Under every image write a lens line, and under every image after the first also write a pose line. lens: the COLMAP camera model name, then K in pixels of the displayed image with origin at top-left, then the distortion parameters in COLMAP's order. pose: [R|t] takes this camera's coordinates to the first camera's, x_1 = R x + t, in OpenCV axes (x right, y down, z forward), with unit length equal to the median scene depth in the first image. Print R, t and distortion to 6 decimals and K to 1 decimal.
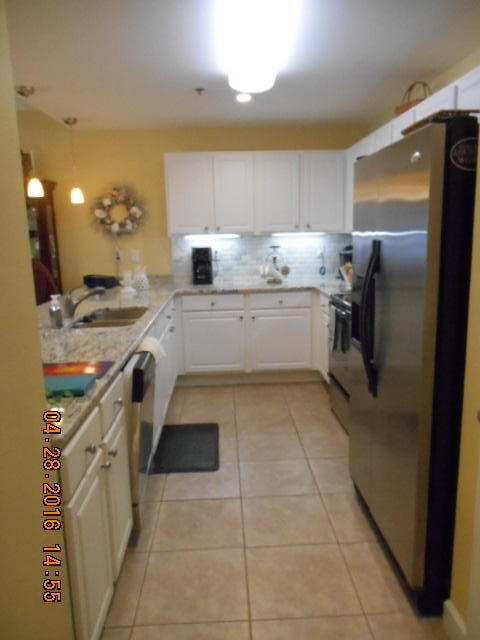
lens RADIAL K [[497.5, 0, 240.0], [0, 497.5, 320.0], [0, 0, 1]] dist [-0.020967, 0.016241]
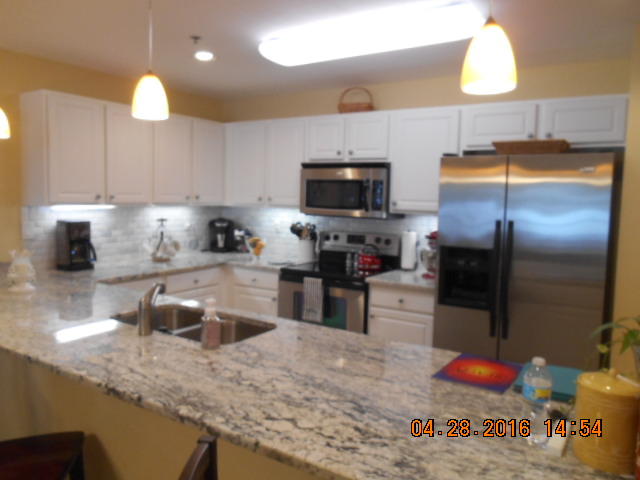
lens RADIAL K [[497.5, 0, 320.0], [0, 497.5, 240.0], [0, 0, 1]] dist [-0.020967, 0.016241]
pose [[0.591280, -0.038824, 0.805531, -0.461673], [0.113060, 0.992967, -0.035131, -0.049346], [-0.798502, 0.111845, 0.591511, 0.263311]]
